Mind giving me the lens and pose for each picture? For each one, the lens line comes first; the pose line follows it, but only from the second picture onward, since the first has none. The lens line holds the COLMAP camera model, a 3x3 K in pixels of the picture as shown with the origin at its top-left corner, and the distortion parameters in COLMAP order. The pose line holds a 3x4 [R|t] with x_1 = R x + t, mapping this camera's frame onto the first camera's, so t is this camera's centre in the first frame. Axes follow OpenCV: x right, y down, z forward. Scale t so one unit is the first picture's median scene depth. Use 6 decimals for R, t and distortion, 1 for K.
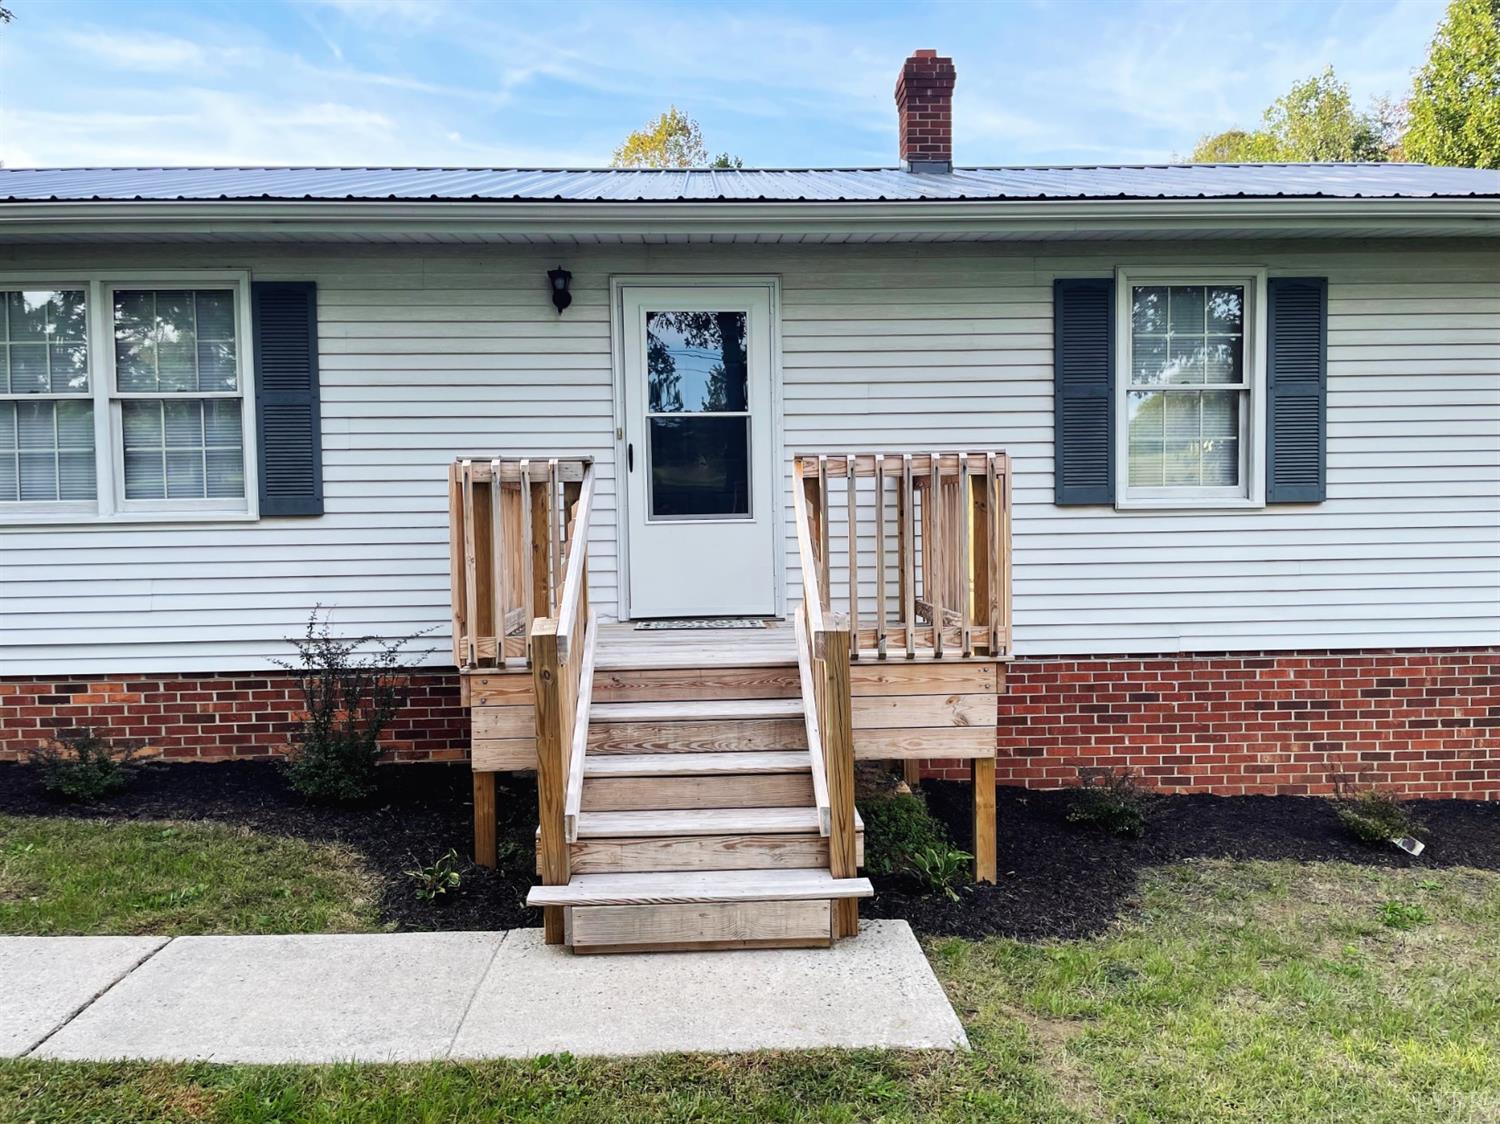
lens RADIAL K [[1143.6, 0, 756.8], [0, 1143.6, 558.8], [0, 0, 1]] dist [0.088840, -0.119211]
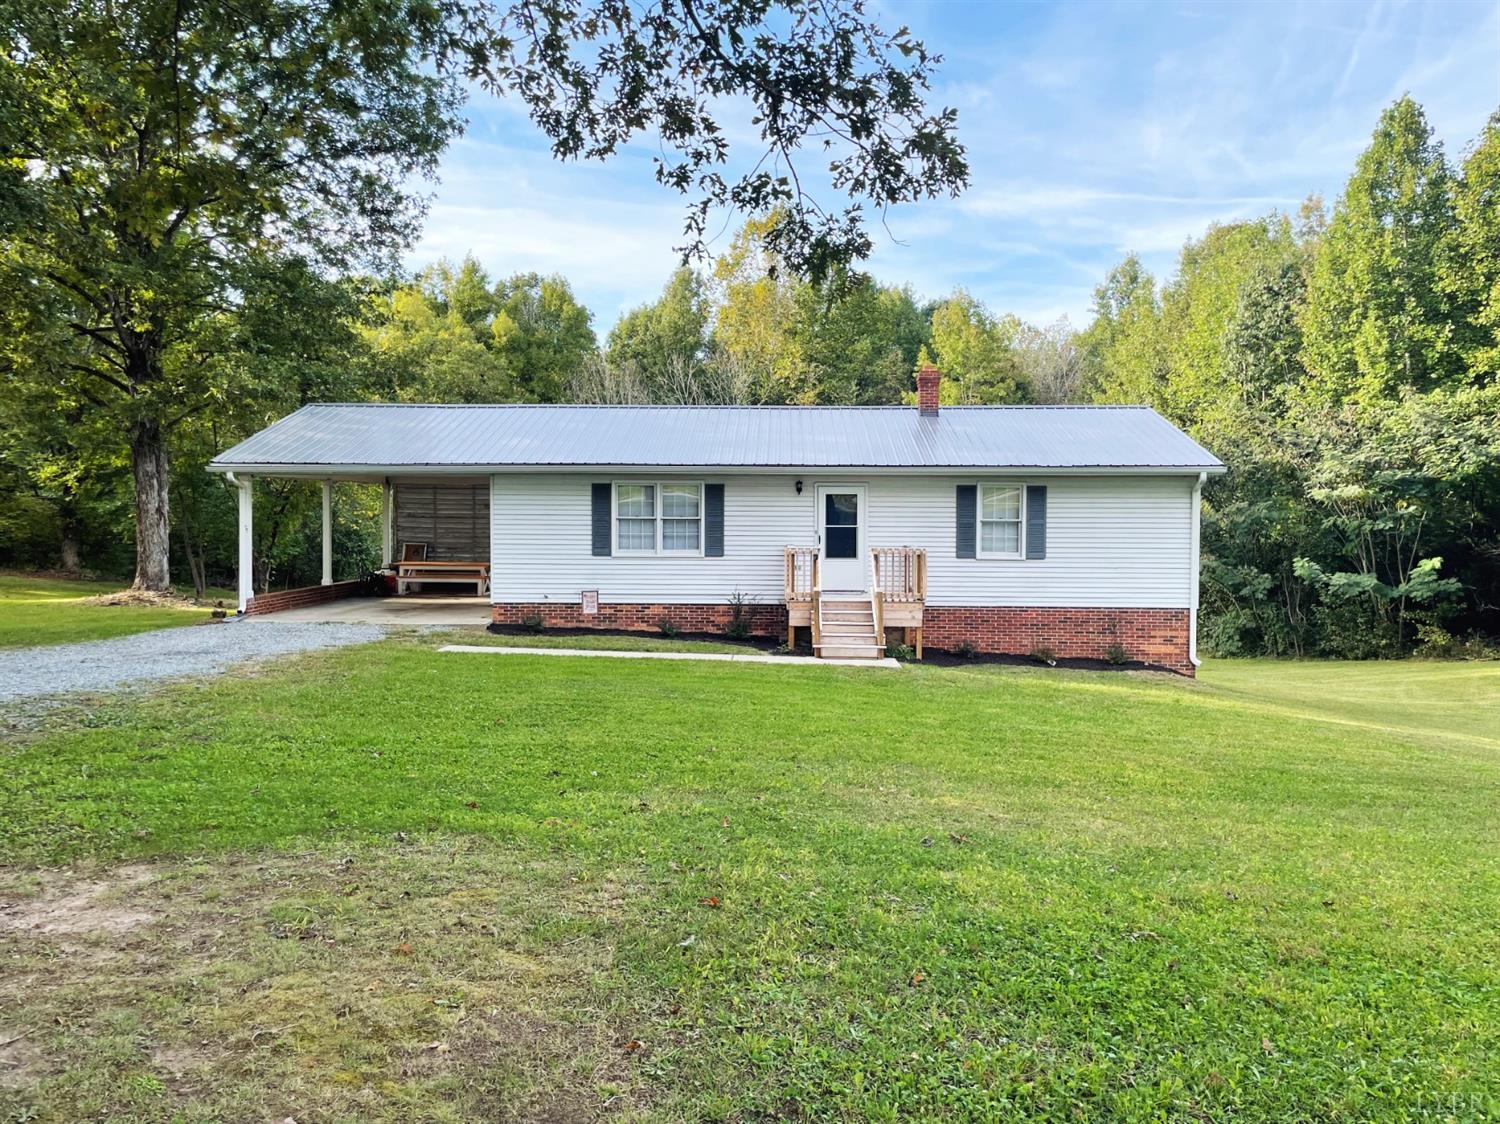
lens RADIAL K [[1143.6, 0, 764.0], [0, 1143.6, 537.7], [0, 0, 1]] dist [0.088840, -0.119211]
pose [[0.997882, 0.021892, -0.061258, -0.070574], [-0.022558, 0.999694, -0.010196, -0.058364], [0.061016, 0.011556, 0.998070, -2.157659]]
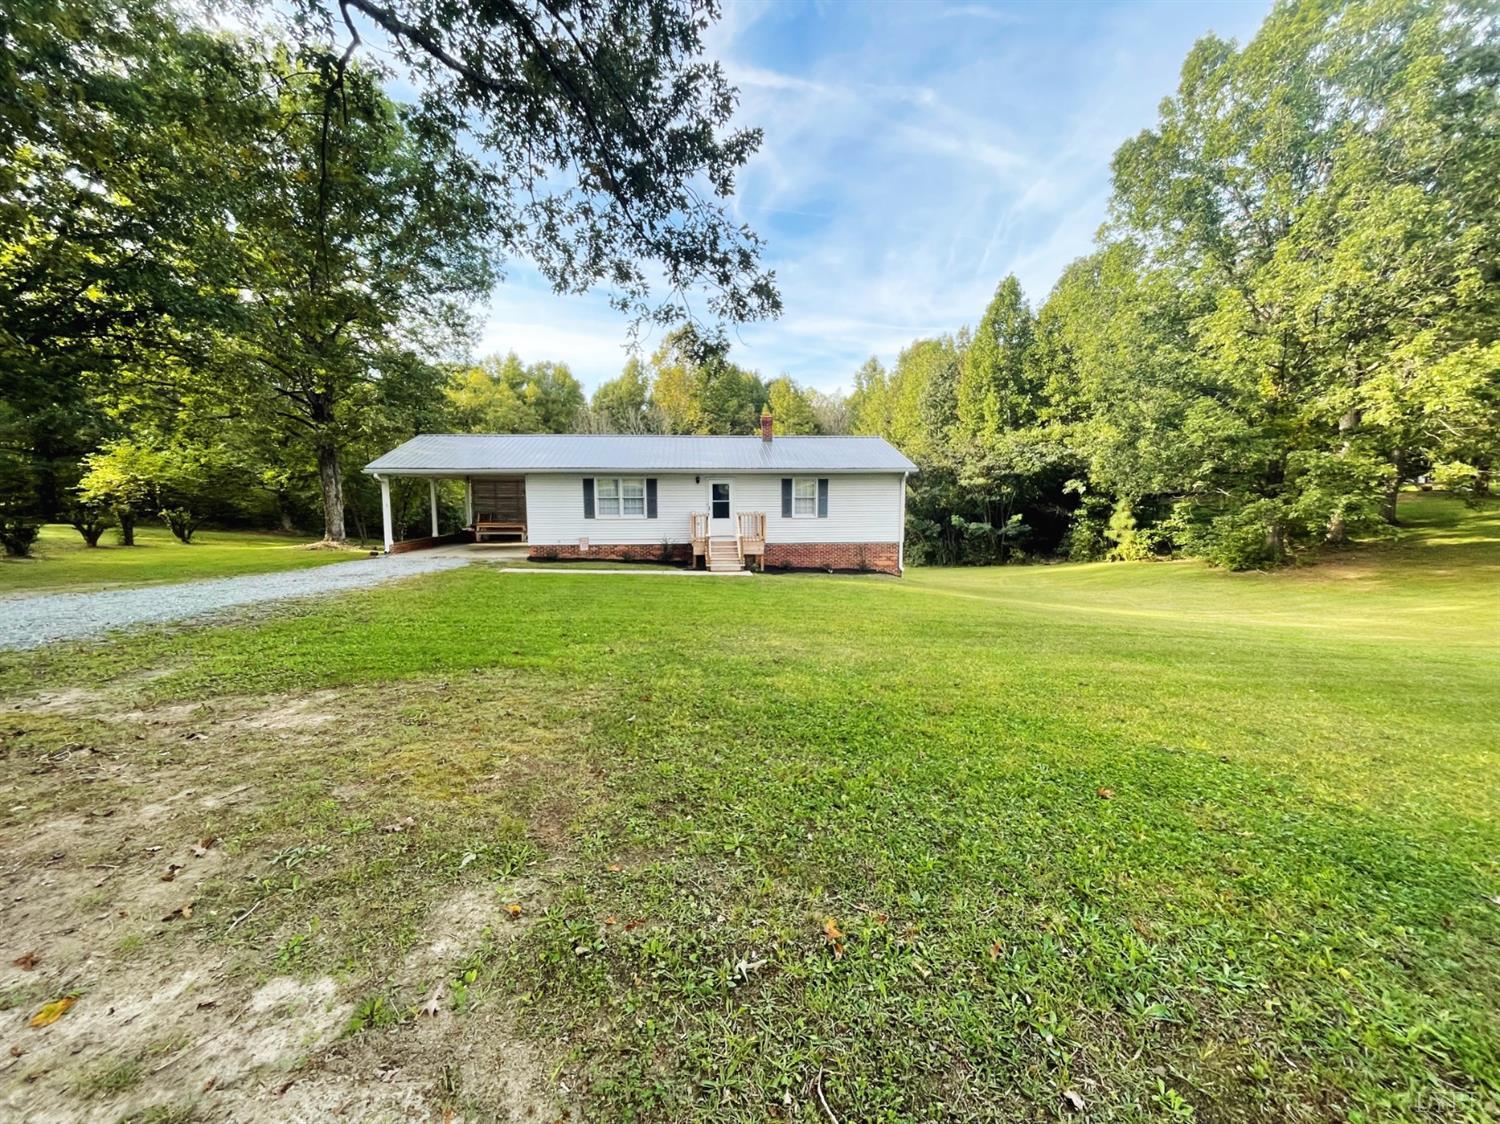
lens RADIAL K [[612.4, 0, 746.2], [0, 612.4, 561.3], [0, 0, 1]] dist [-0.003036, 0.000164]
pose [[0.999047, 0.007453, 0.043000, -0.054166], [-0.010641, 0.997171, 0.074410, -0.053935], [-0.042324, -0.074797, 0.996300, -2.153043]]
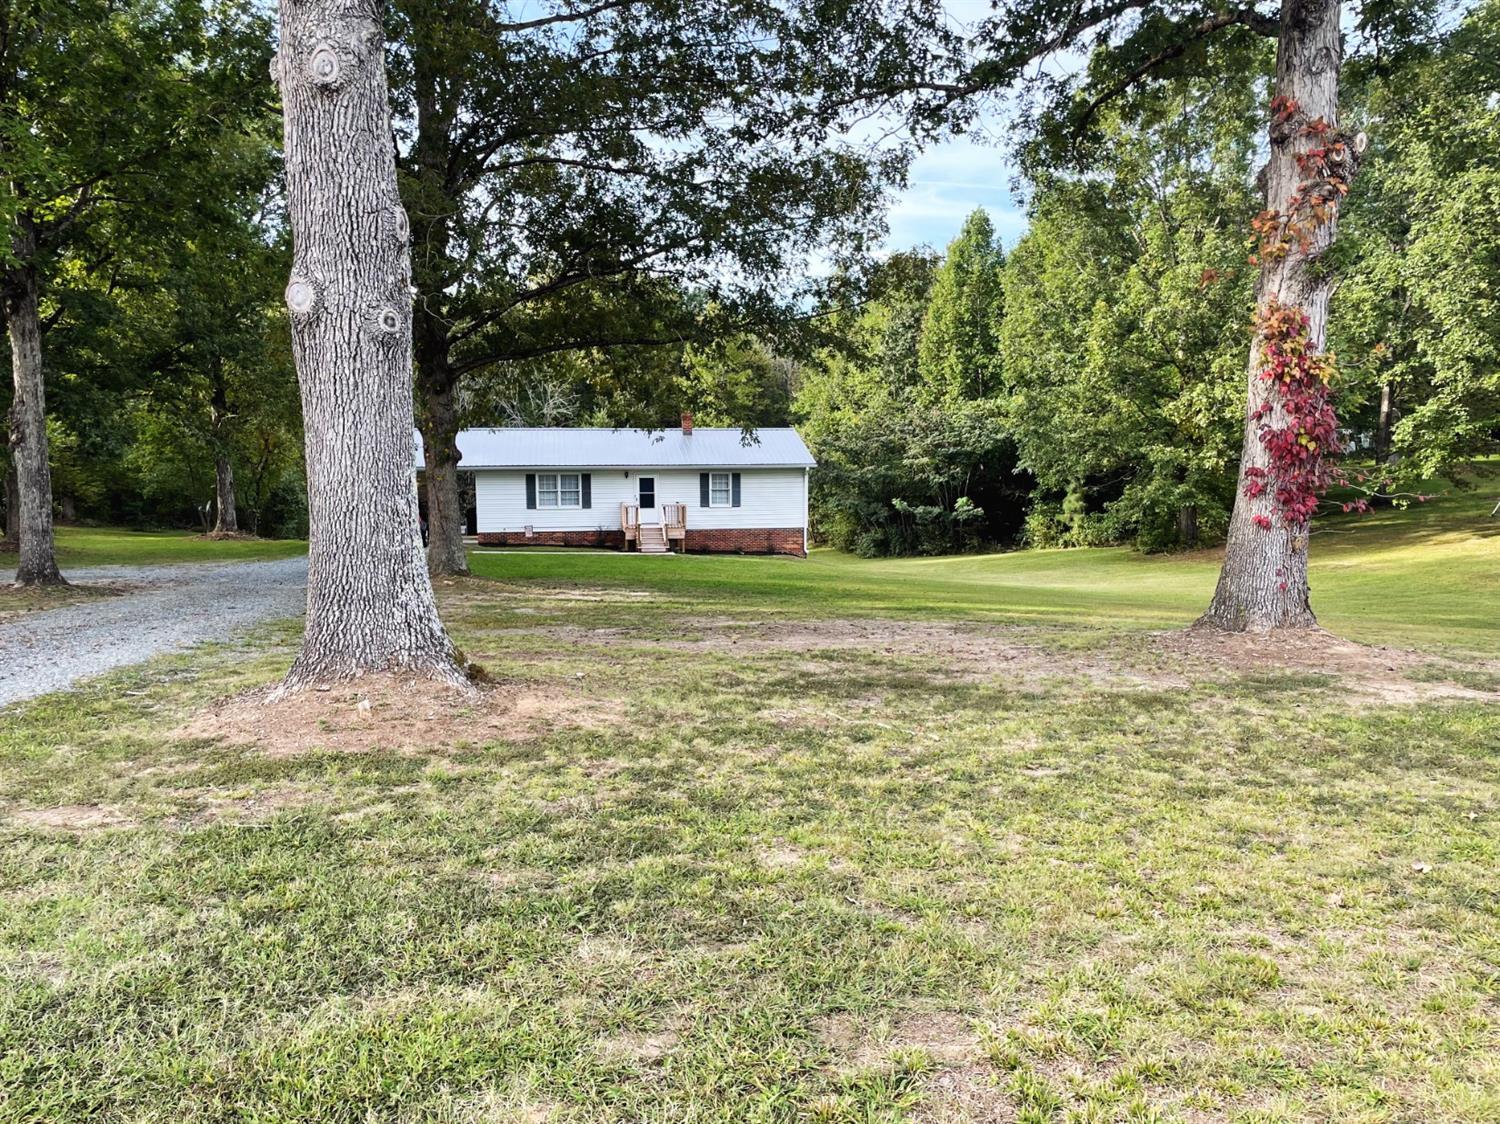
lens RADIAL K [[1143.6, 0, 757.0], [0, 1143.6, 554.6], [0, 0, 1]] dist [0.088840, -0.119211]
pose [[0.991407, -0.002057, 0.130794, -0.290438], [-0.005952, 0.998131, 0.060815, -0.179639], [-0.130674, -0.061071, 0.989543, -5.762681]]
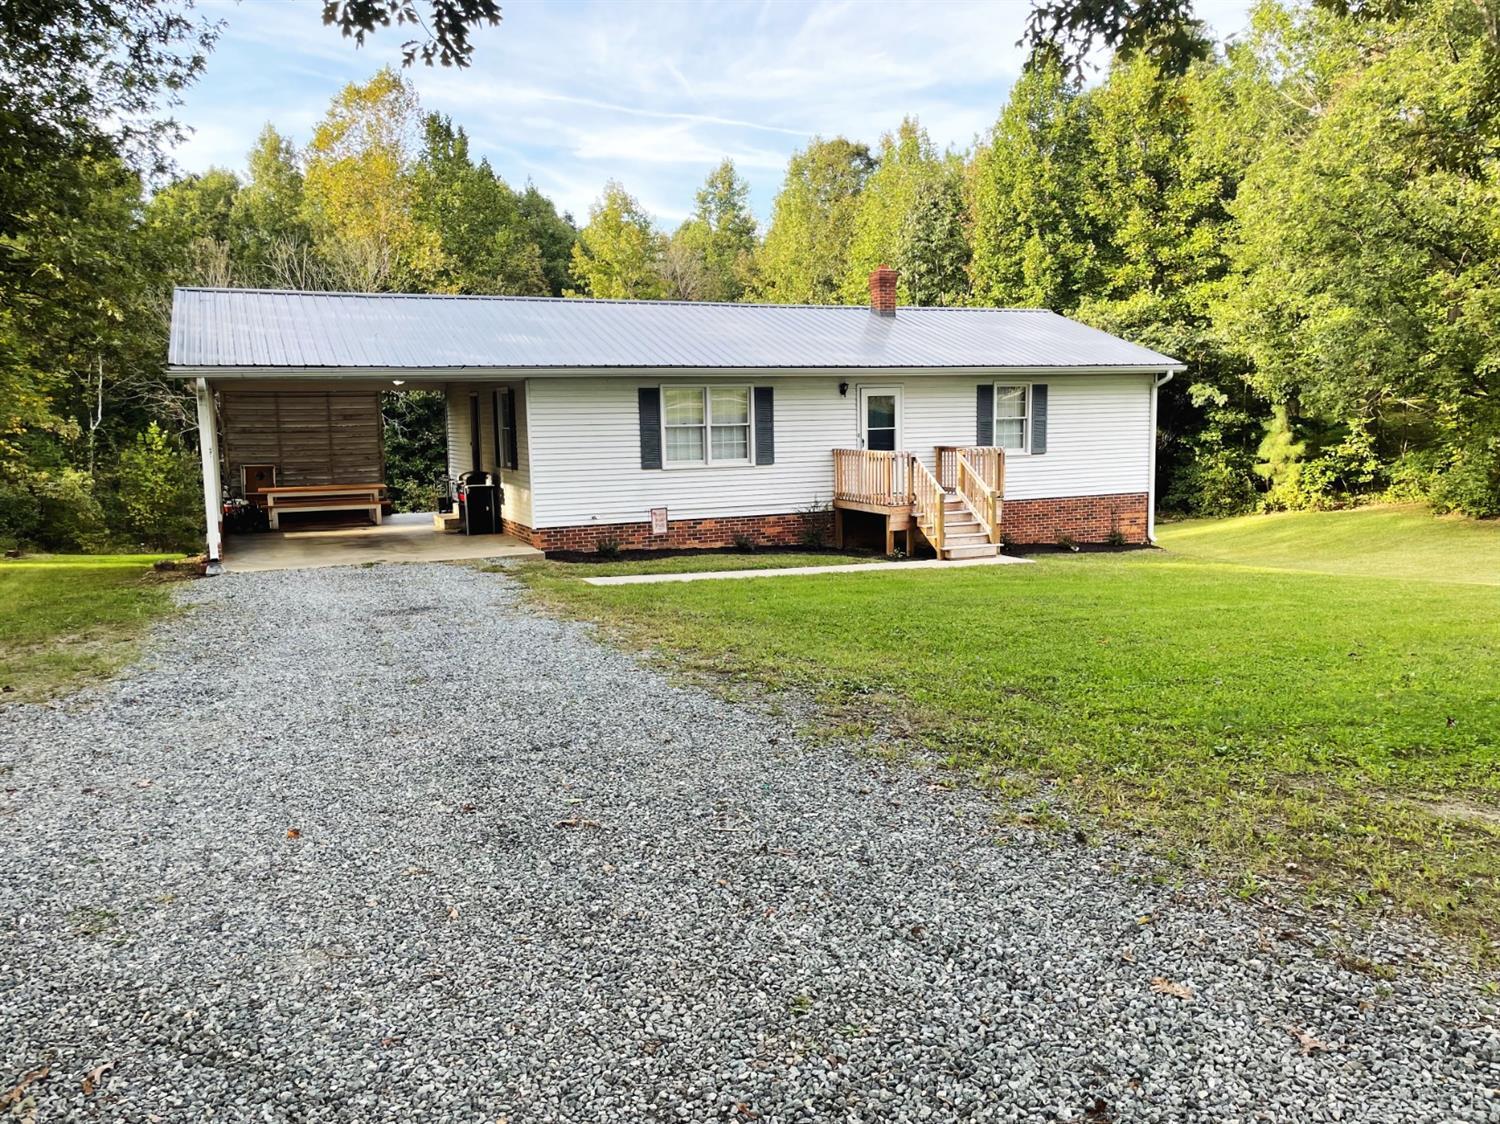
lens RADIAL K [[1143.6, 0, 767.6], [0, 1143.6, 536.0], [0, 0, 1]] dist [0.088840, -0.119211]
pose [[0.924843, -0.042694, 0.377945, -1.534277], [0.017098, 0.997342, 0.070825, -0.060969], [-0.379965, -0.059041, 0.923115, -1.781838]]
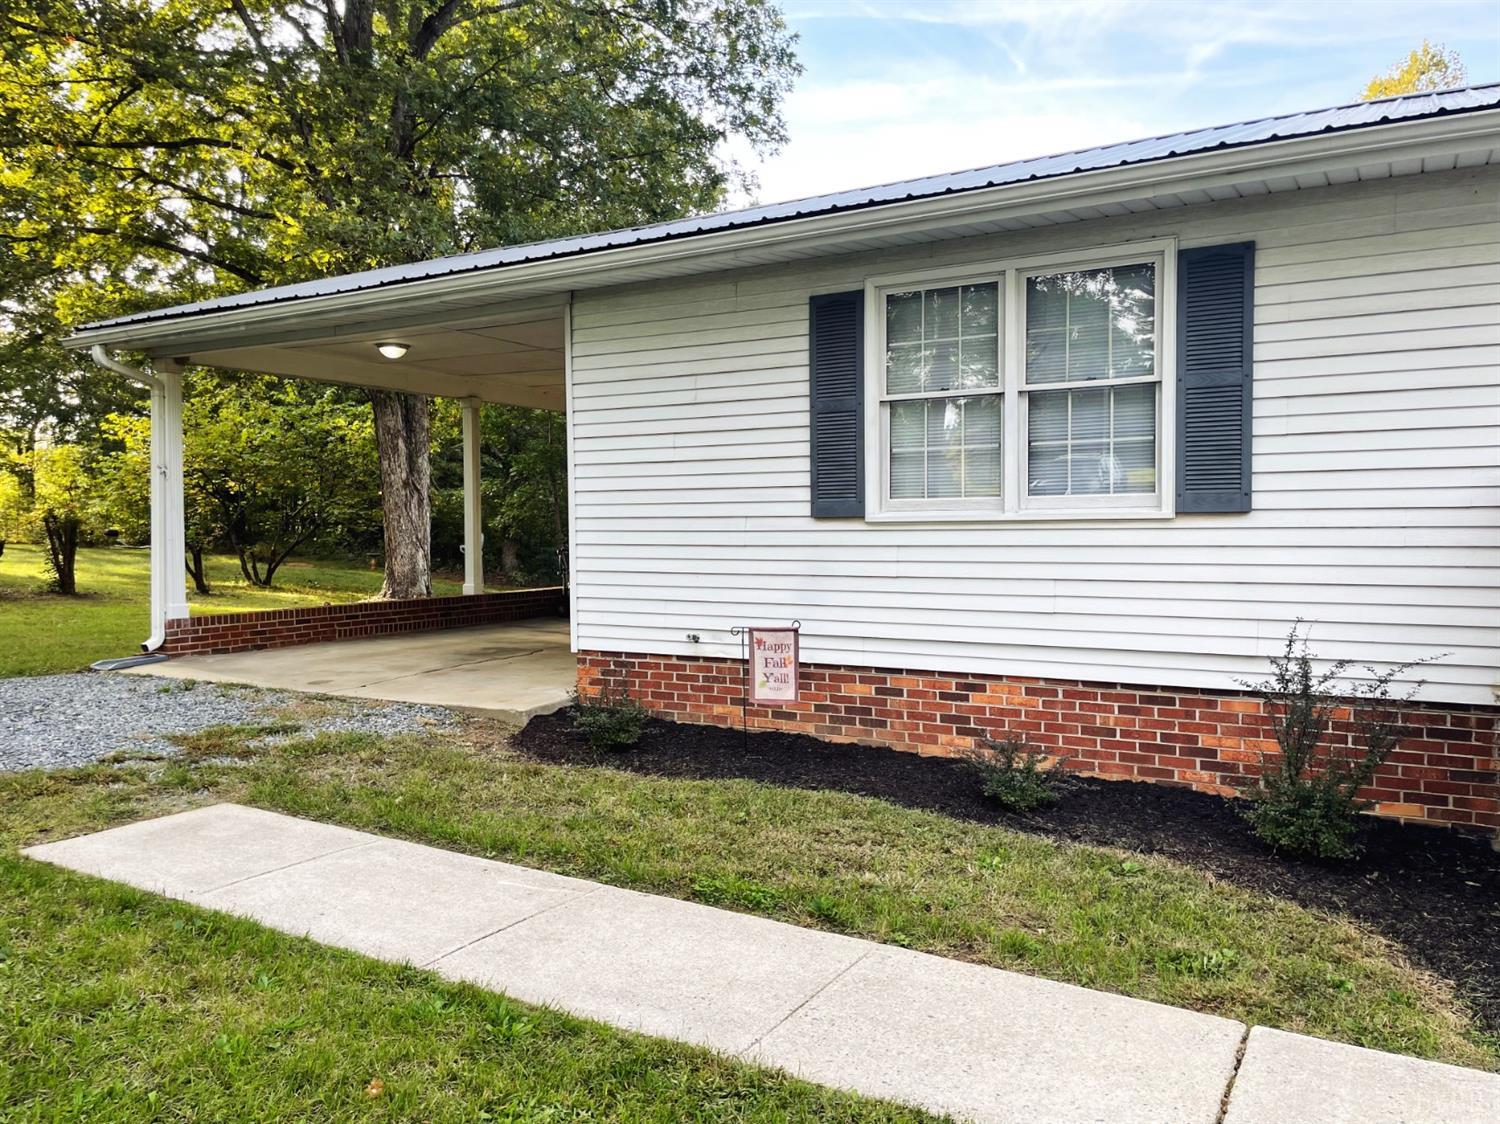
lens RADIAL K [[1143.6, 0, 756.3], [0, 1143.6, 562.3], [0, 0, 1]] dist [0.088840, -0.119211]
pose [[0.847021, 0.025965, -0.530925, -0.227662], [-0.023620, 0.999658, 0.011204, -0.001324], [0.531034, 0.003050, 0.847345, 0.072869]]
